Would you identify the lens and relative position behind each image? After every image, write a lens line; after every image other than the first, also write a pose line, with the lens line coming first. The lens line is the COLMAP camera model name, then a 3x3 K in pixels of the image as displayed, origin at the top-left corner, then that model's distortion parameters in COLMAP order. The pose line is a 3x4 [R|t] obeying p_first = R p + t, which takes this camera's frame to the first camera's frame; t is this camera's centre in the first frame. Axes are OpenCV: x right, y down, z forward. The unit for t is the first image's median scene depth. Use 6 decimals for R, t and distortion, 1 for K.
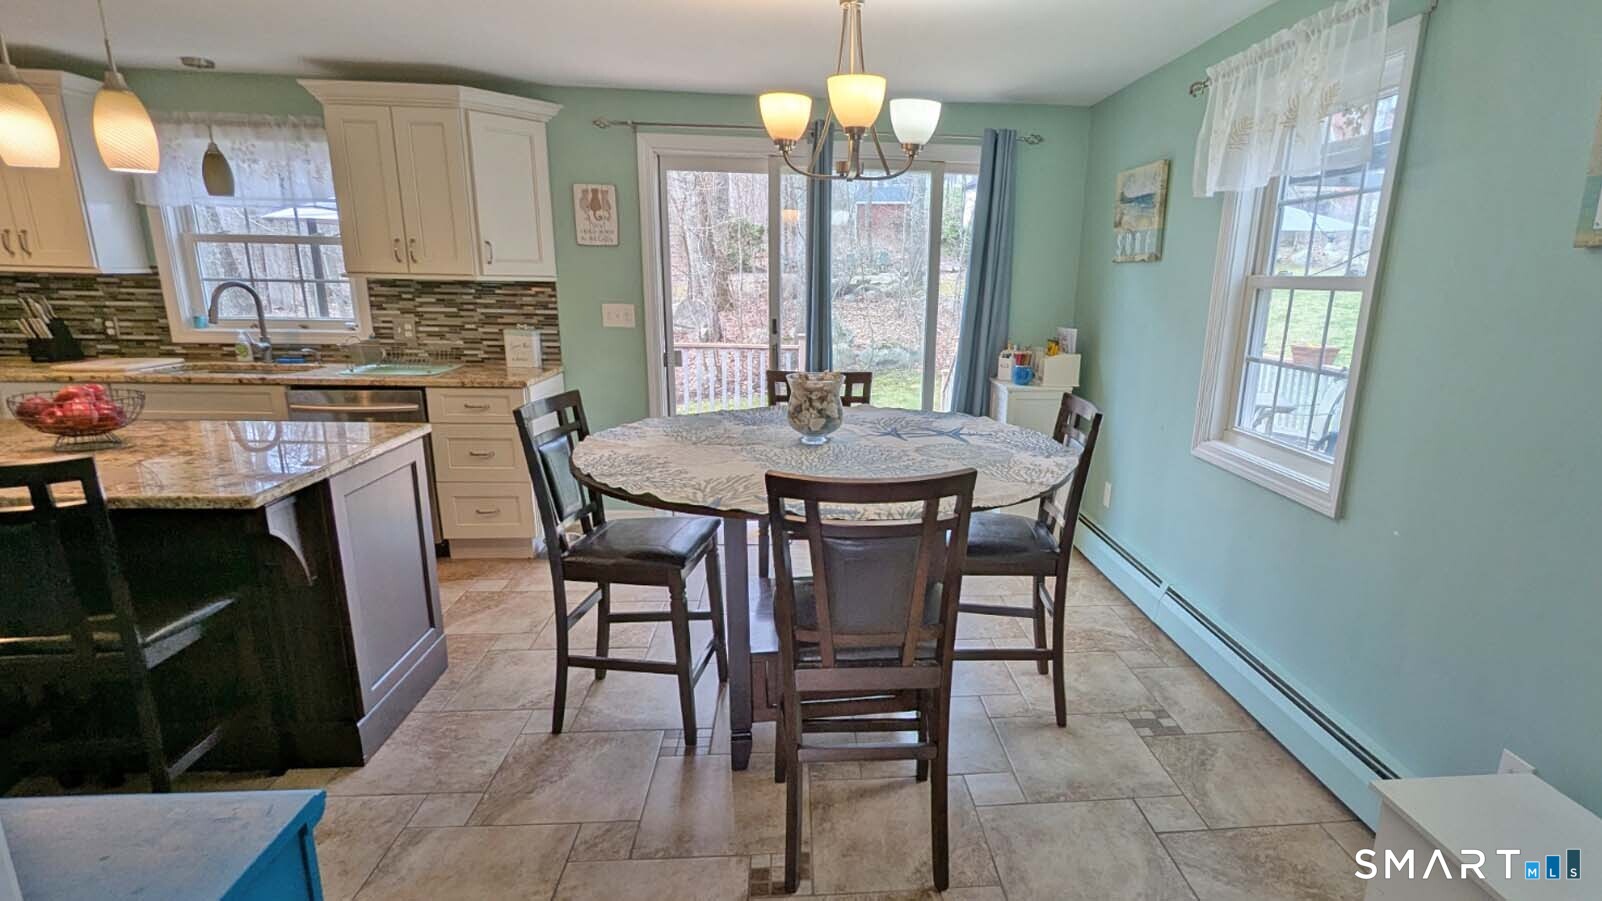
lens RADIAL K [[833.5, 0, 854.8], [0, 833.5, 494.5], [0, 0, 1]] dist [0.009789, -0.003299]
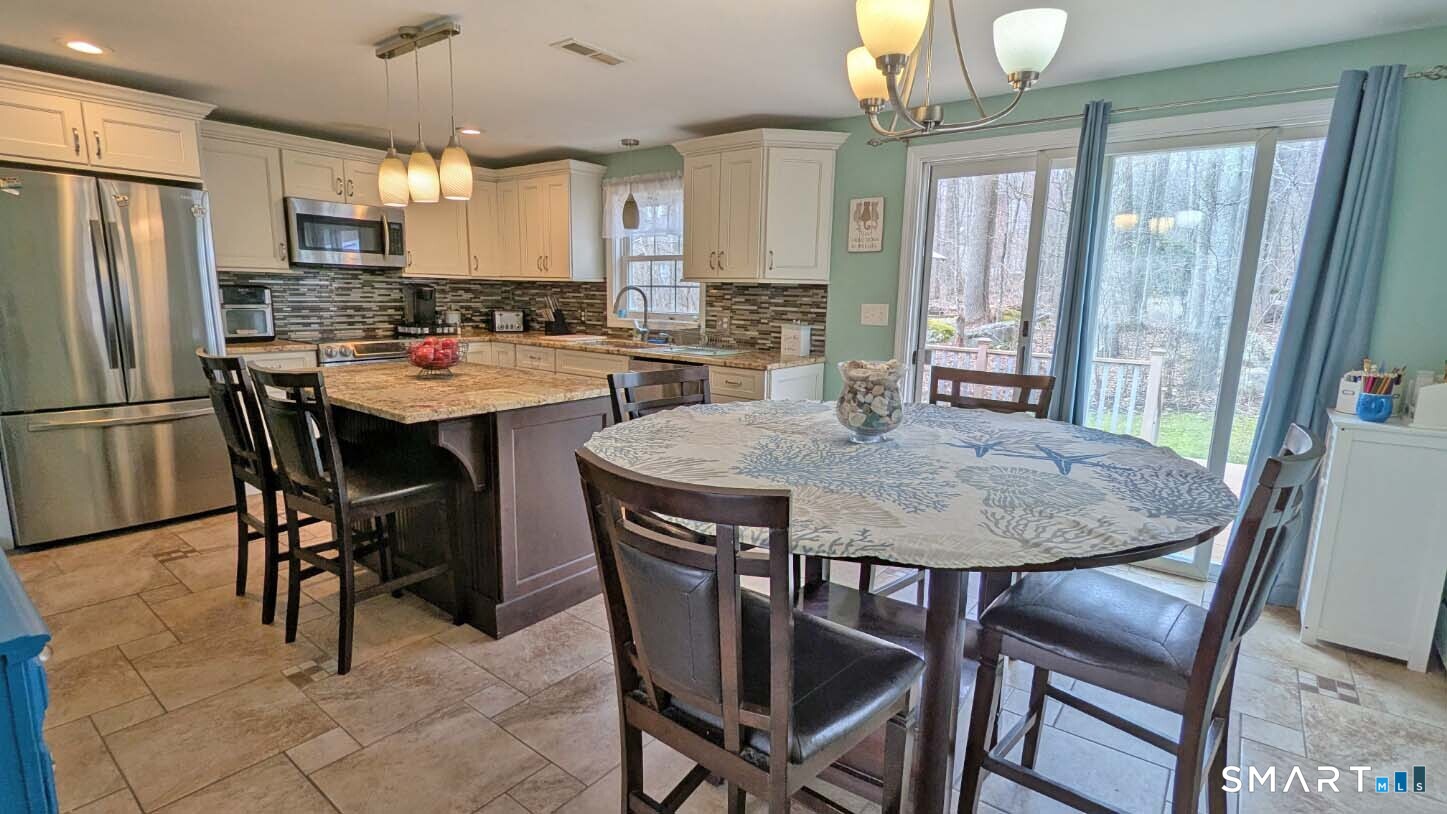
lens RADIAL K [[682.4, 0, 712.7], [0, 682.4, 415.4], [0, 0, 1]] dist [0.002237, 0.000866]
pose [[0.737048, 0.116279, -0.665763, 0.177102], [-0.177000, 0.983916, -0.024107, -0.026267], [0.652251, 0.135608, 0.745774, 0.221681]]
